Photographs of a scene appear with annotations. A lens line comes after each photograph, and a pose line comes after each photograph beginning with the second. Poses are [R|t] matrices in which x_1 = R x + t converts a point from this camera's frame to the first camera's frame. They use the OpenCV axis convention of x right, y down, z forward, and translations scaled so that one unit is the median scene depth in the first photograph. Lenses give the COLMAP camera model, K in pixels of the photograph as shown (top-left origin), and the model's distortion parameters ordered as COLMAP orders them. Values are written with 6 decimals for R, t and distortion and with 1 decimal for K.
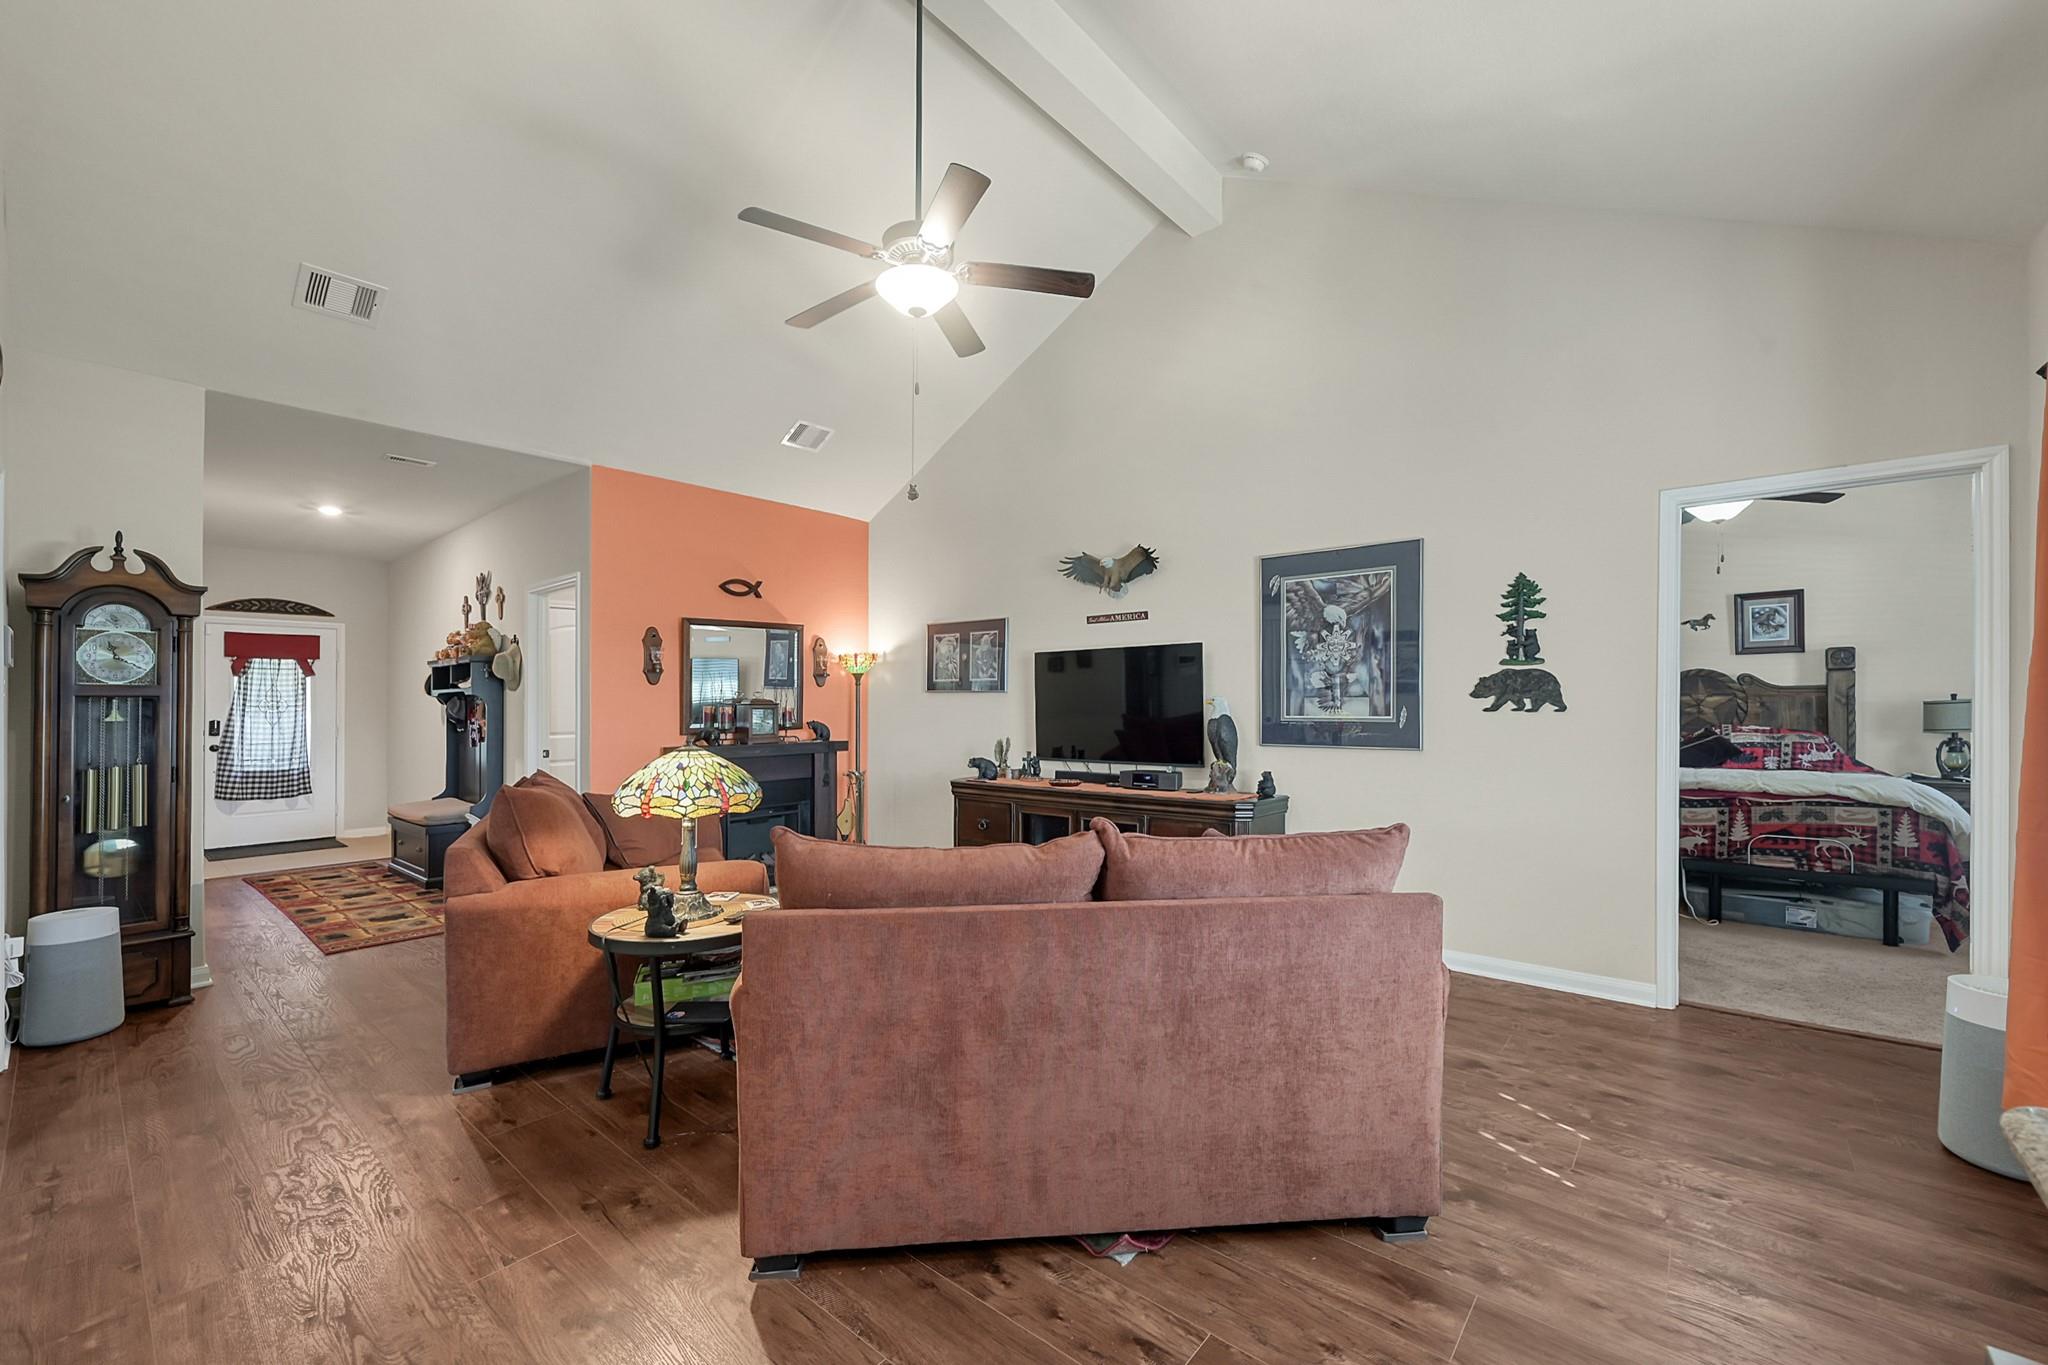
lens RADIAL K [[821.8, 0, 1003.0], [0, 821.8, 697.5], [0, 0, 1]] dist [0.000186, -0.000095]
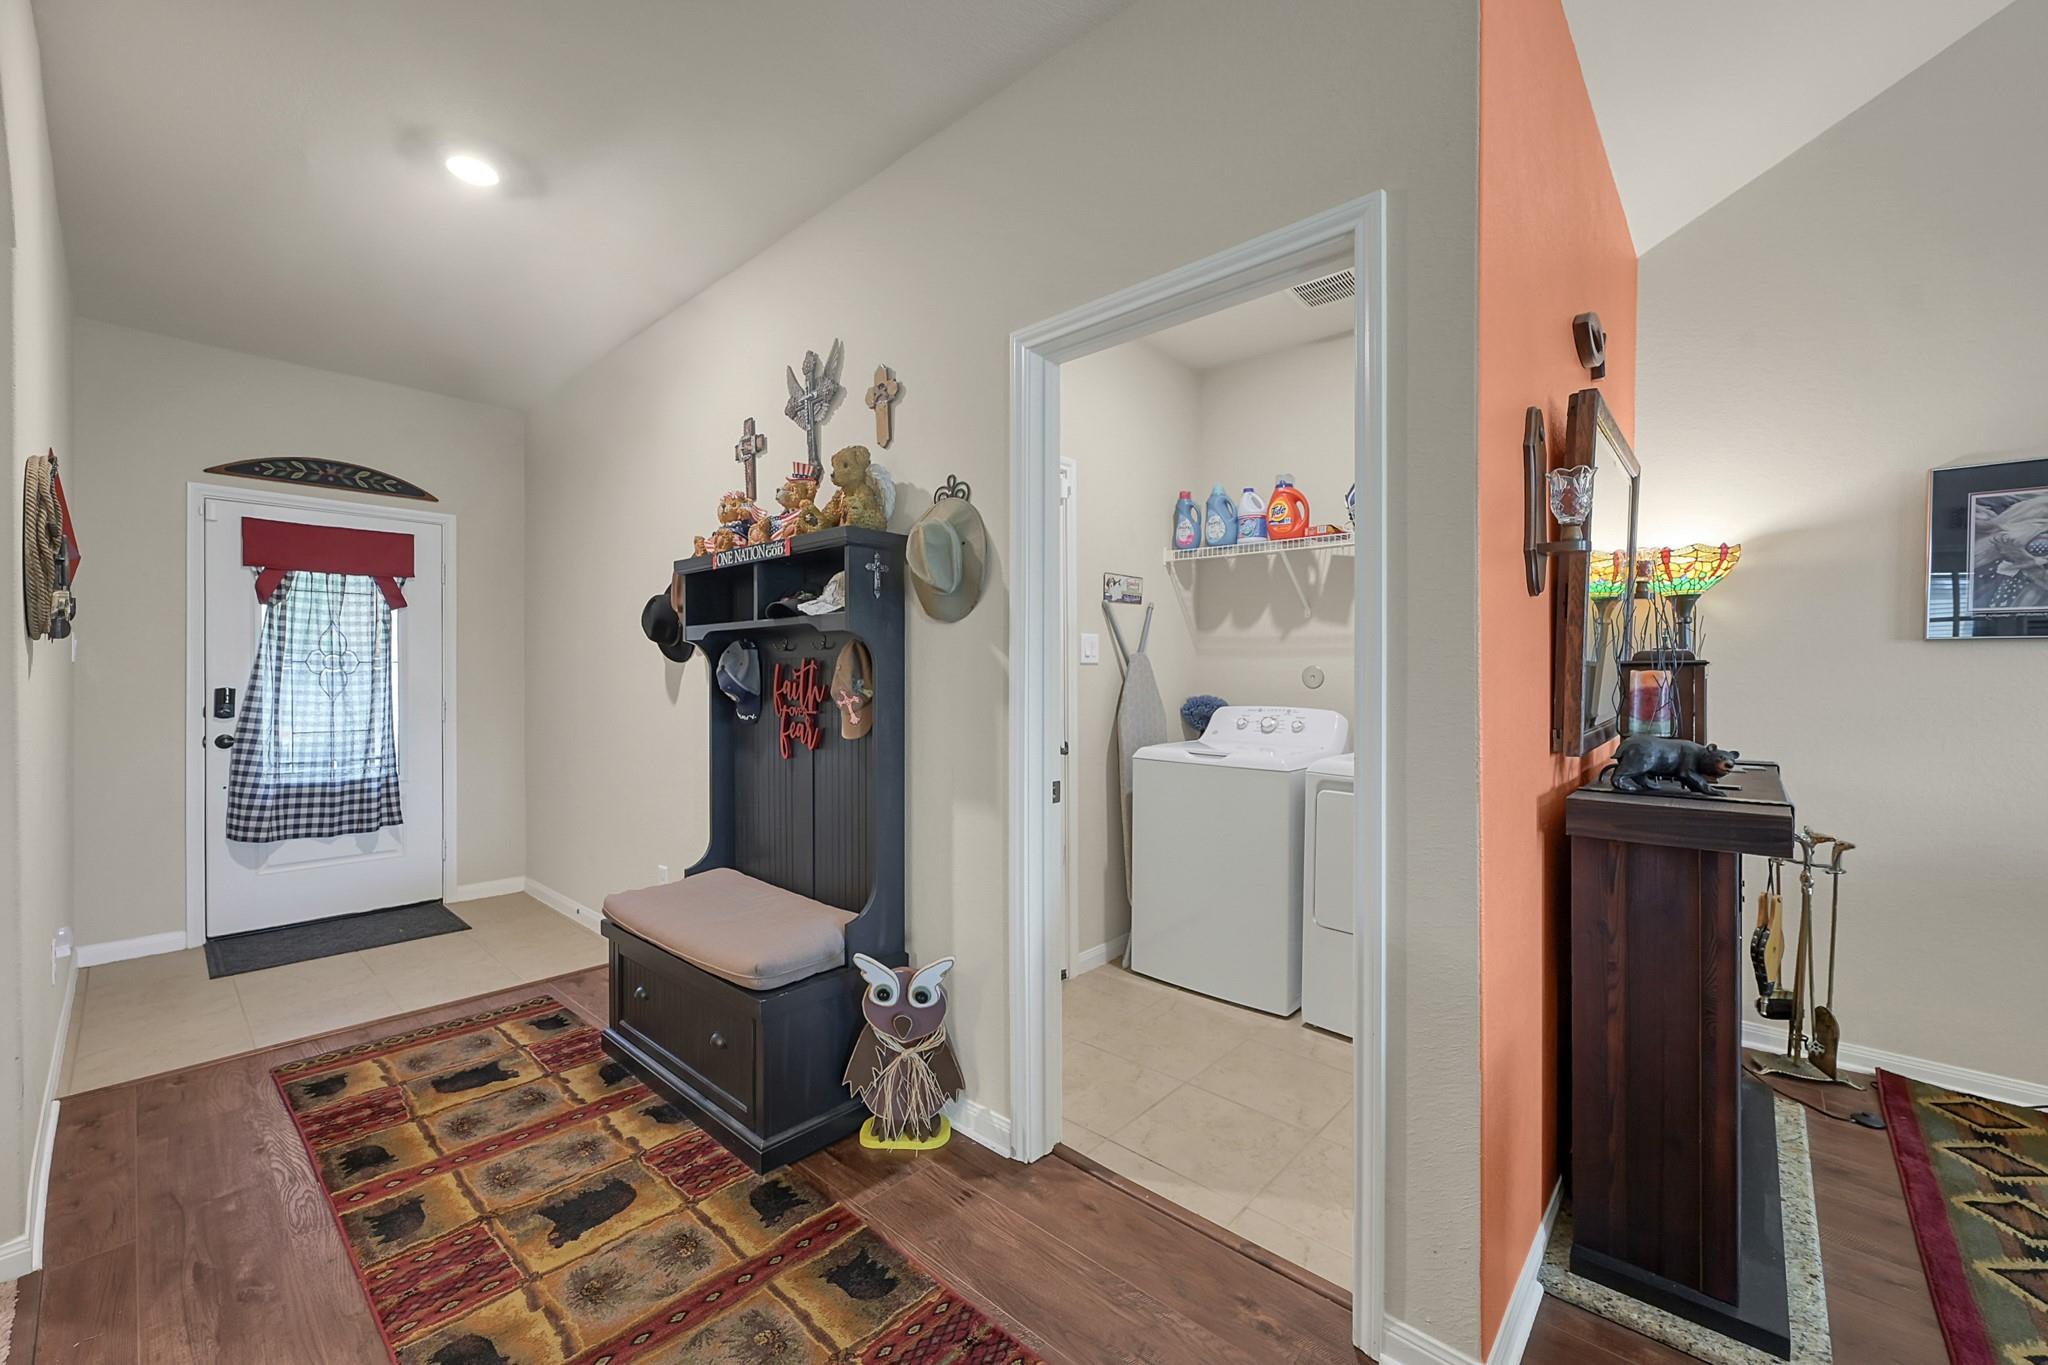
lens RADIAL K [[821.8, 0, 999.2], [0, 821.8, 691.9], [0, 0, 1]] dist [0.000186, -0.000095]
pose [[0.999099, 0.012986, -0.040401, -0.768041], [-0.011984, 0.999617, 0.024957, 0.019955], [0.040709, -0.024451, 0.998872, 0.856804]]
